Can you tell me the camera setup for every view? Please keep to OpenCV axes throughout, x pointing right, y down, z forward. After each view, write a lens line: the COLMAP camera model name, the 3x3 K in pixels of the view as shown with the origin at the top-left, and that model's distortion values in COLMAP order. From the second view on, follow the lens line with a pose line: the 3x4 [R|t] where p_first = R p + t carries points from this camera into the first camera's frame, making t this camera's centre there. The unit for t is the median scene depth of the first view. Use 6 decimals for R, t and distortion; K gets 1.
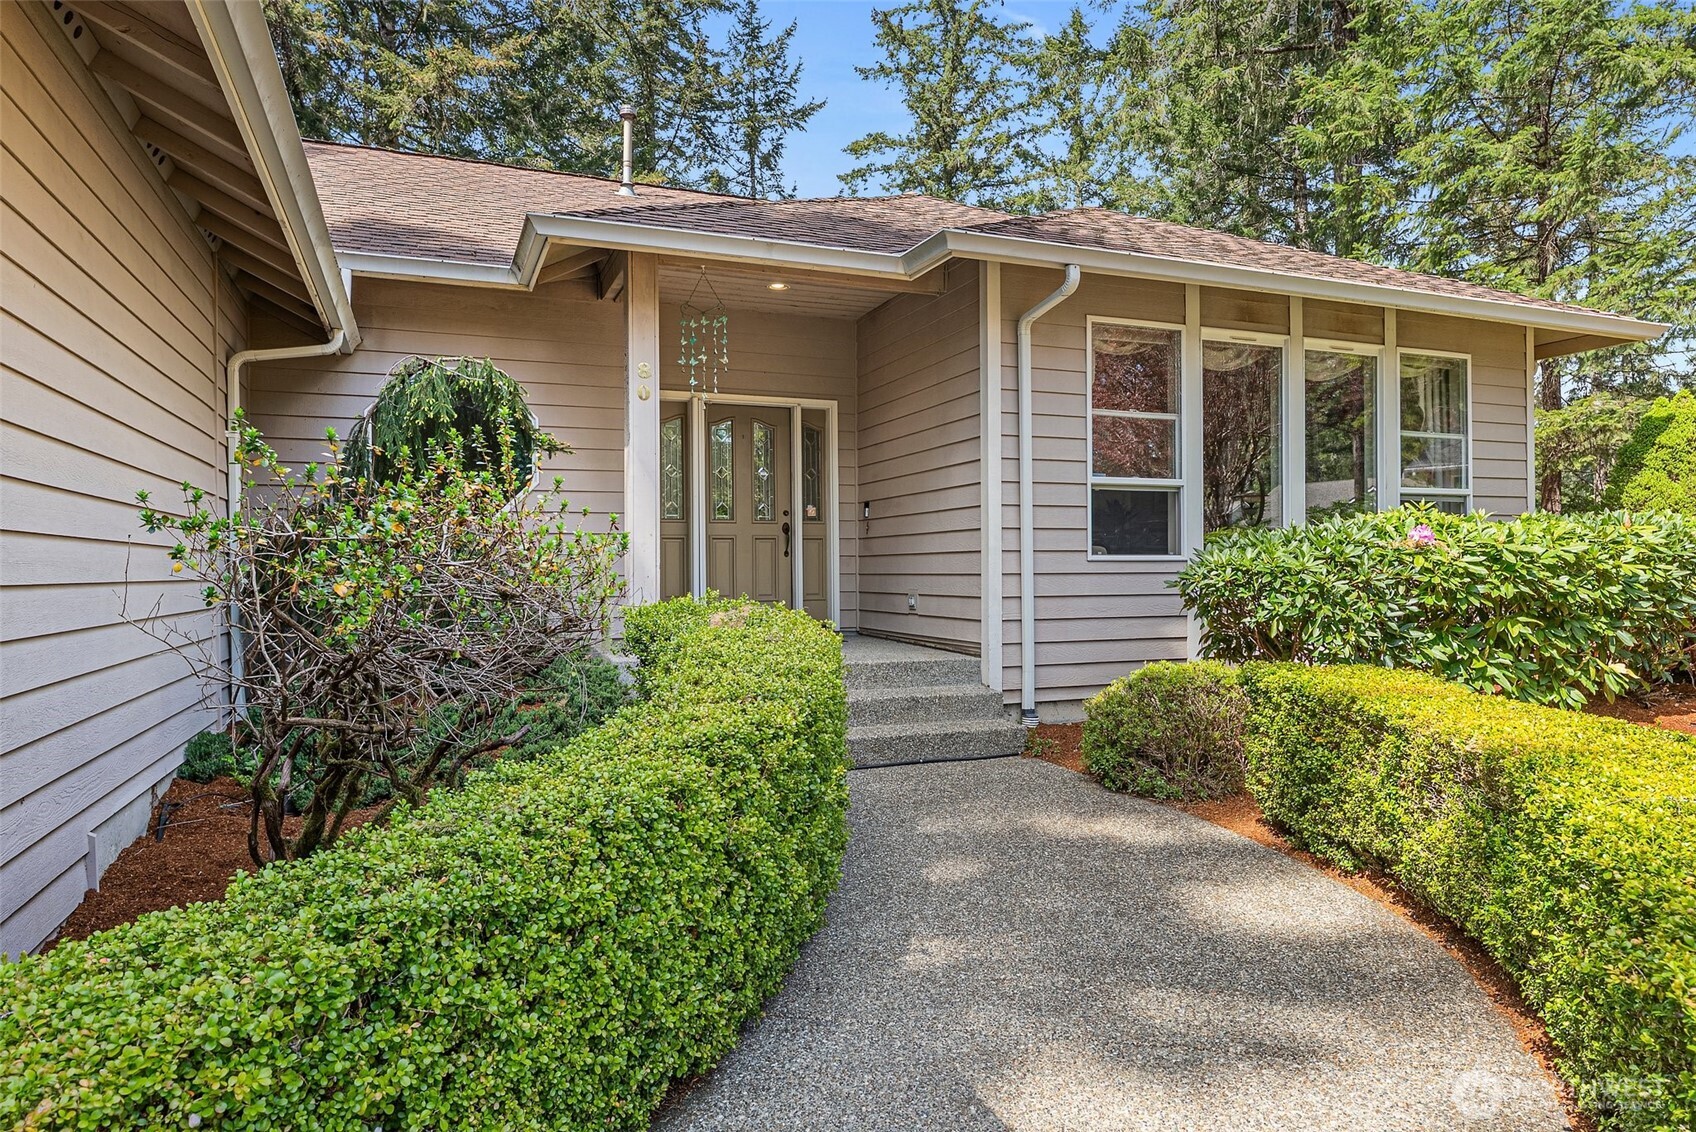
lens RADIAL K [[1026.8, 0, 846.4], [0, 1026.8, 565.4], [0, 0, 1]] dist [0.003342, 0.000062]
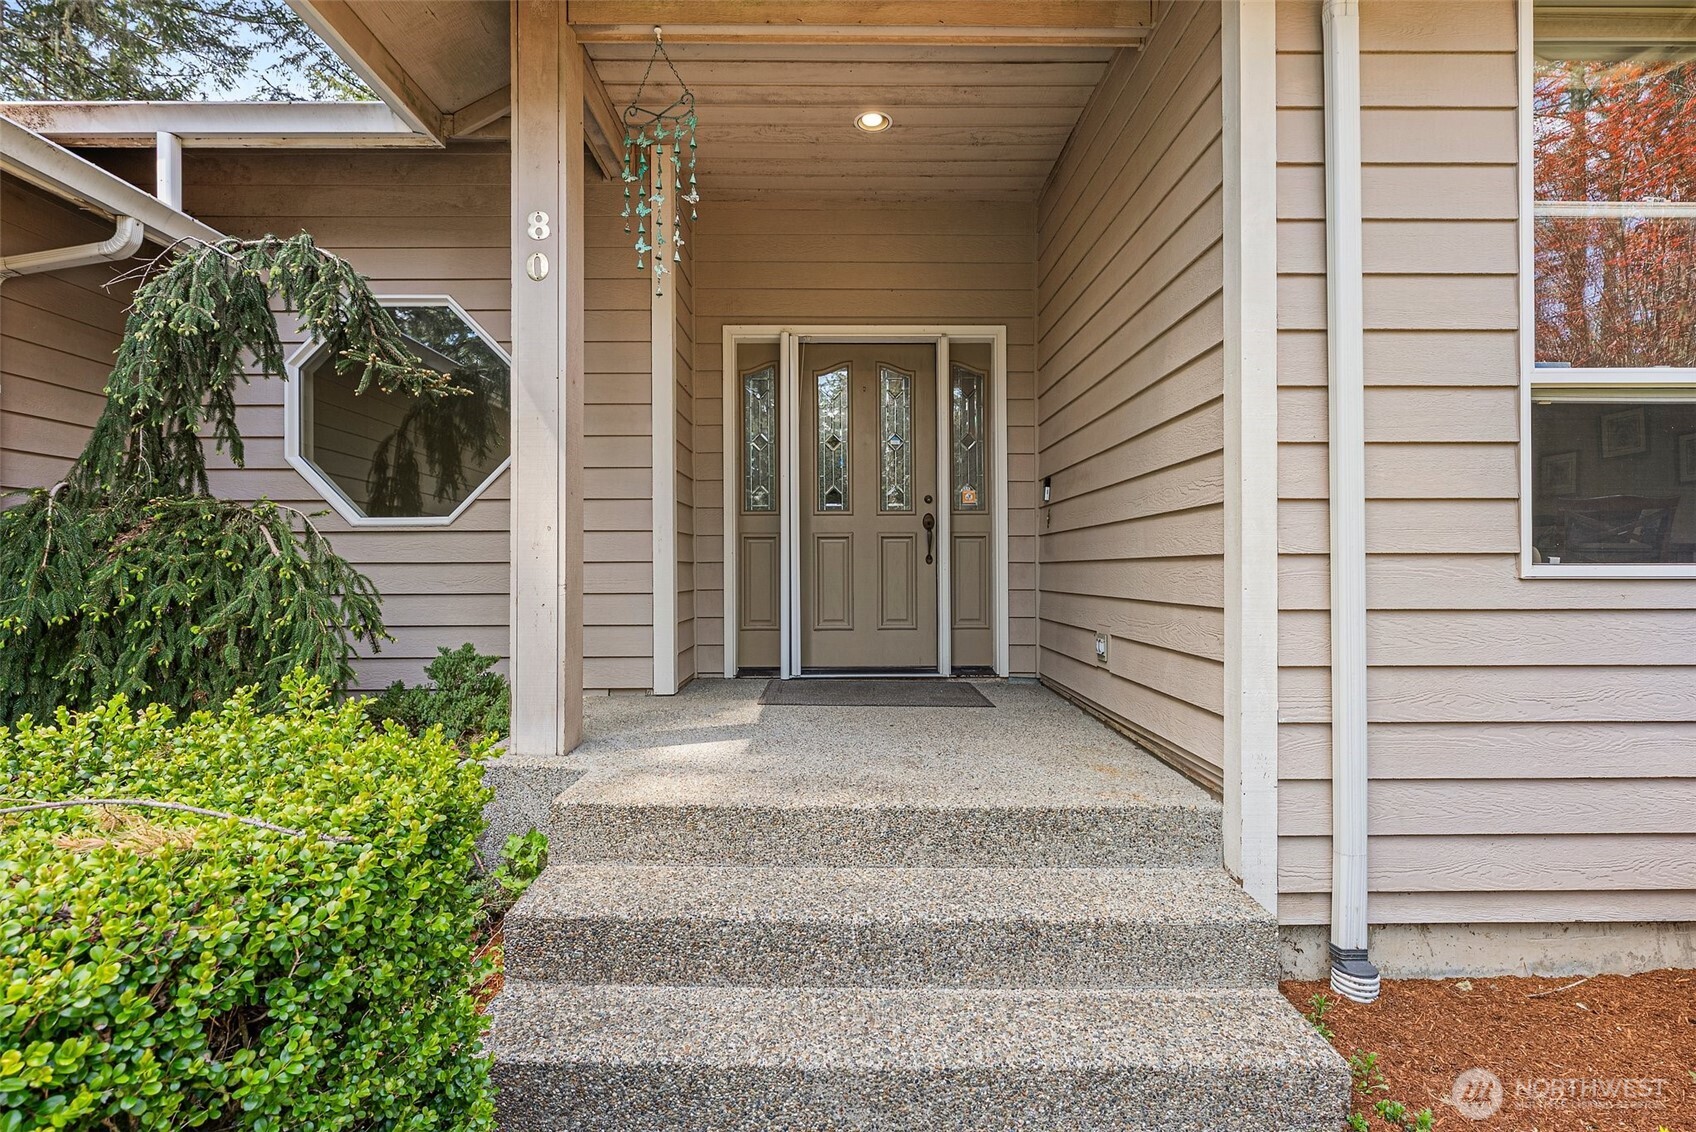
lens RADIAL K [[791.1, 0, 853.8], [0, 791.1, 571.7], [0, 0, 1]] dist [-0.003503, -0.000577]
pose [[0.934102, 0.003691, -0.356988, 0.100504], [-0.000784, 0.999965, 0.008287, -0.009627], [0.357007, -0.007461, 0.934072, 0.613013]]
